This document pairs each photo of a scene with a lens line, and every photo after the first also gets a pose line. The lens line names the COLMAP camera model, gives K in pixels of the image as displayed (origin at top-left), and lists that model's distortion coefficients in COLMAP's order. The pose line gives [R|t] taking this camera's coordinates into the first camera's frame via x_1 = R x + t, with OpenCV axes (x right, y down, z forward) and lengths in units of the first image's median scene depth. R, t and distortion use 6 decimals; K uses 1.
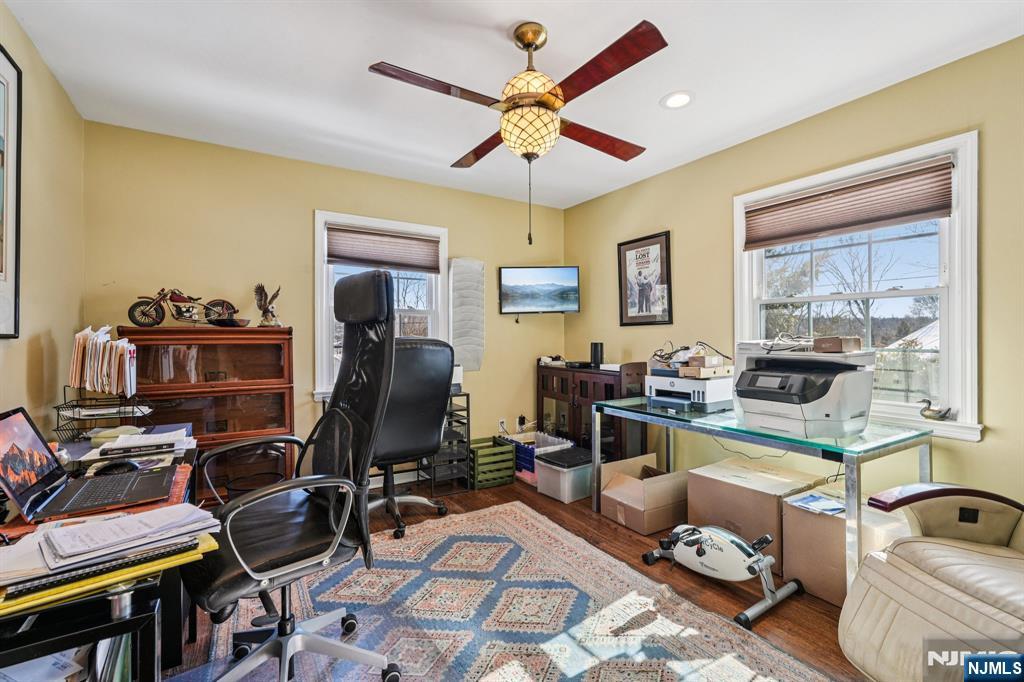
lens RADIAL K [[455.7, 0, 512.0], [0, 455.7, 341.0], [0, 0, 1]] dist [-0.001518, 0.000583]
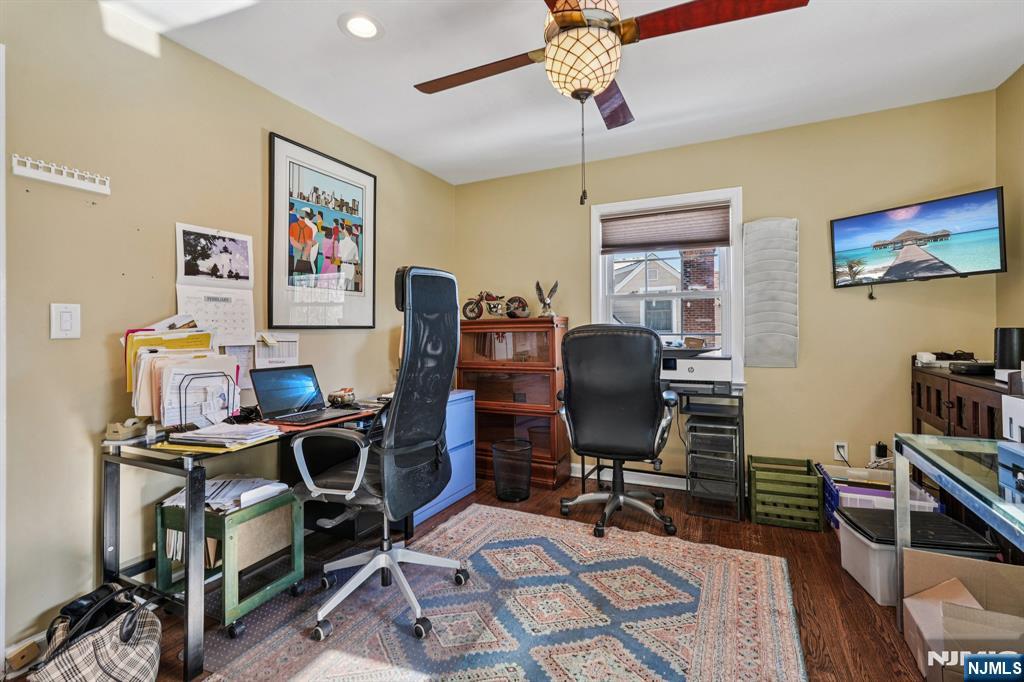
lens RADIAL K [[463.0, 0, 513.5], [0, 463.0, 325.5], [0, 0, 1]] dist [-0.000222, 0.000155]
pose [[0.534016, -0.014926, -0.845342, 0.460568], [0.004975, 0.999882, -0.014512, 0.007953], [0.845460, 0.003544, 0.534028, 0.326464]]
